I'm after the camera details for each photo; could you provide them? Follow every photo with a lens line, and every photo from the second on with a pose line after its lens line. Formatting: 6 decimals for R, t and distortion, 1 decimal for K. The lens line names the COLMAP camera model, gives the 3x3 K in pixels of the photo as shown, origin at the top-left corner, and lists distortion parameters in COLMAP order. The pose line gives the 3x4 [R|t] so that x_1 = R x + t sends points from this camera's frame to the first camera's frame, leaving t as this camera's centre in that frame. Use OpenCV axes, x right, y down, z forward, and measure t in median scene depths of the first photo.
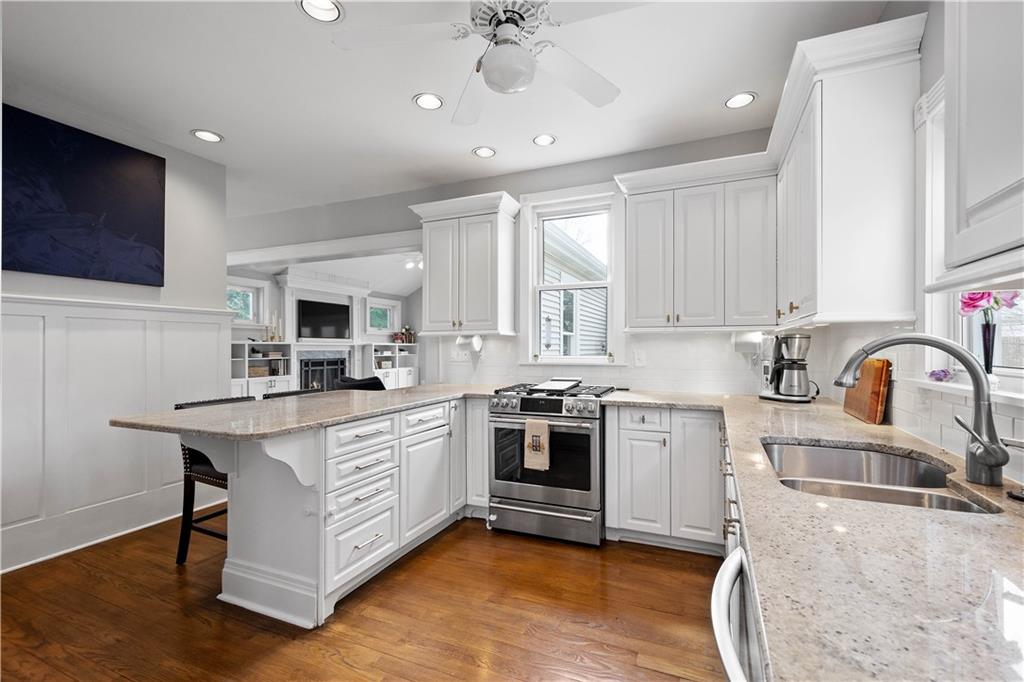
lens RADIAL K [[448.4, 0, 509.4], [0, 448.4, 344.0], [0, 0, 1]] dist [0.003835, 0.000346]
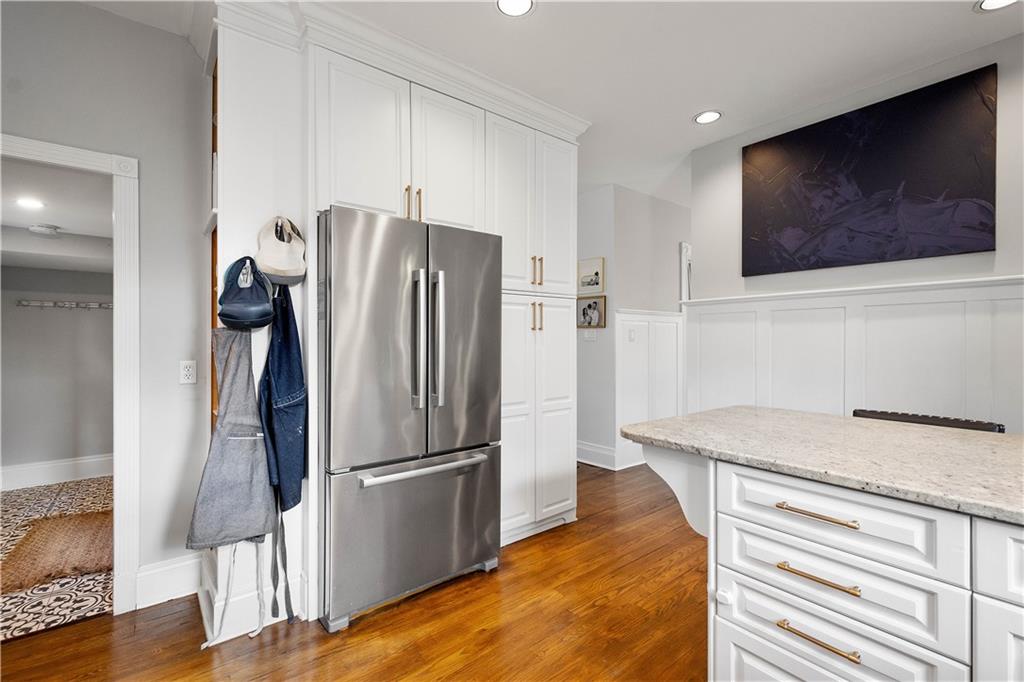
lens RADIAL K [[448.4, 0, 512.8], [0, 448.4, 338.6], [0, 0, 1]] dist [0.003835, 0.000346]
pose [[-0.467883, 0.003211, -0.883785, 0.227508], [0.004596, 0.999989, 0.001200, 0.005791], [0.883779, -0.003501, -0.467892, 0.789434]]
